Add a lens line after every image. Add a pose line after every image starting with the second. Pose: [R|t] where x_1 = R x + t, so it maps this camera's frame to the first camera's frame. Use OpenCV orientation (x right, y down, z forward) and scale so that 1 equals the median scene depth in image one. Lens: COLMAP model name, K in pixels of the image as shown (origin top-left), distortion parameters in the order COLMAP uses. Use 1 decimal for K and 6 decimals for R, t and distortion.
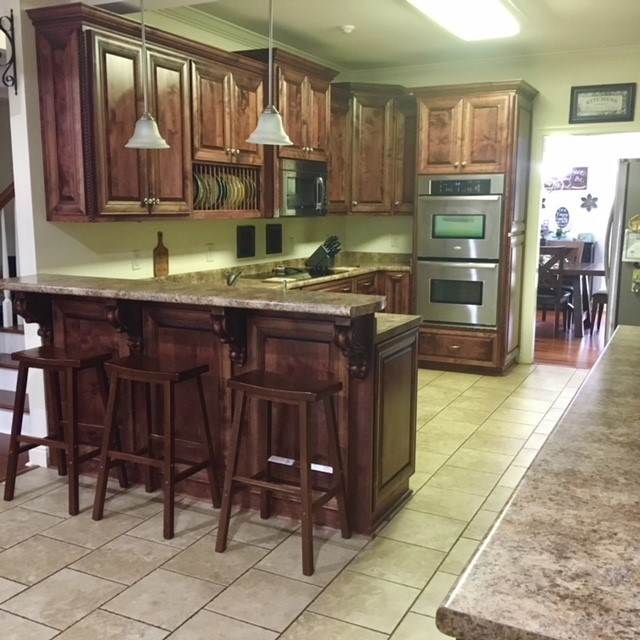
lens RADIAL K [[725.9, 0, 320.0], [0, 725.9, 320.0], [0, 0, 1]] dist [0.082064, -0.045849]
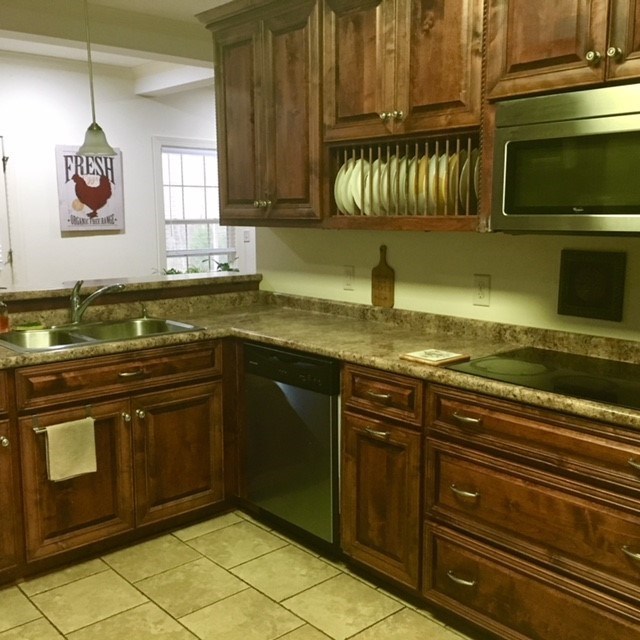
lens RADIAL K [[725.9, 0, 320.0], [0, 725.9, 320.0], [0, 0, 1]] dist [0.082064, -0.045849]
pose [[-0.366978, 0.136904, -0.920100, 0.376910], [-0.146049, 0.968365, 0.202336, -0.148376], [0.918693, 0.208632, -0.335374, 0.957798]]
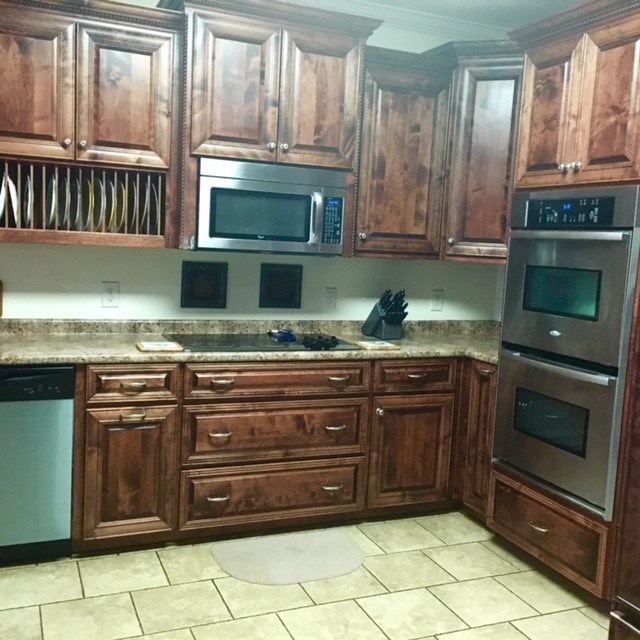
lens RADIAL K [[725.9, 0, 320.0], [0, 725.9, 320.0], [0, 0, 1]] dist [0.082064, -0.045849]
pose [[0.760348, 0.107438, -0.640569, 0.398874], [-0.149809, 0.988642, -0.012004, -0.079907], [0.632003, 0.105090, 0.767807, 0.526218]]
